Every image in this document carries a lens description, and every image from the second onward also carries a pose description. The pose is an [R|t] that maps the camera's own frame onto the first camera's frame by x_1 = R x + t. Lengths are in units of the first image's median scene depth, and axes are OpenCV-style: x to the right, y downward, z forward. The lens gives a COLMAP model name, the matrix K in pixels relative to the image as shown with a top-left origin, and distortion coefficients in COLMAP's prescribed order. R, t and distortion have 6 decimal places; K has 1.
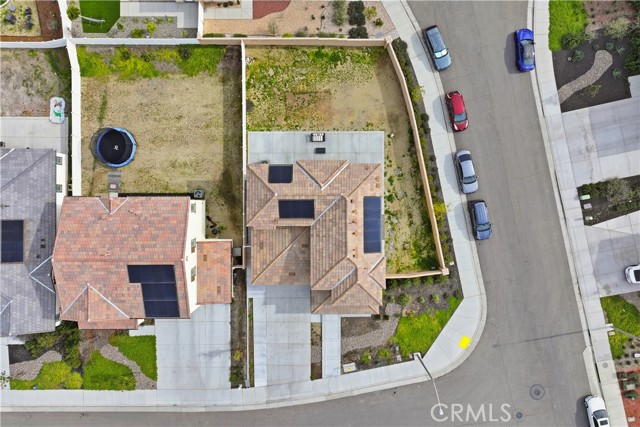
lens RADIAL K [[454.9, 0, 322.9], [0, 454.9, 200.9], [0, 0, 1]] dist [0.002391, 0.014792]
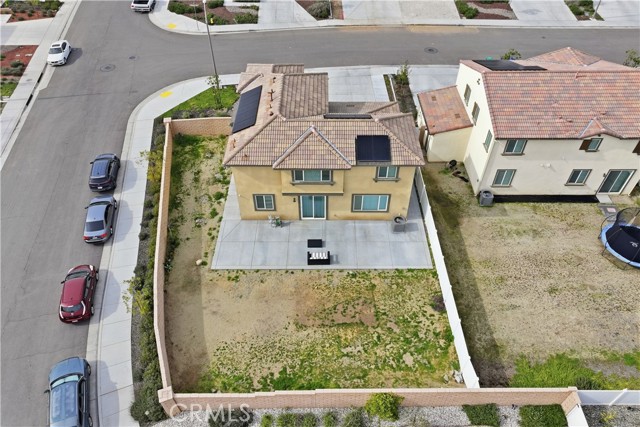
lens RADIAL K [[454.9, 0, 323.3], [0, 454.9, 202.6], [0, 0, 1]] dist [0.002391, 0.014792]
pose [[-0.999985, -0.004052, -0.003745, -0.013818], [0.000073, -0.688327, 0.725400, -0.534435], [-0.005517, 0.725389, 0.688317, 0.510537]]
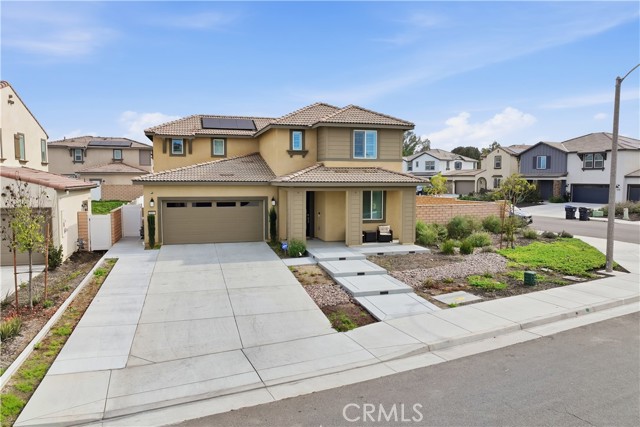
lens RADIAL K [[454.9, 0, 325.3], [0, 454.9, 215.0], [0, 0, 1]] dist [0.002391, 0.014792]
pose [[0.960404, -0.022526, 0.277699, -0.095087], [0.278609, 0.082099, -0.956889, 0.608464], [-0.001244, 0.996370, 0.085124, 0.932260]]
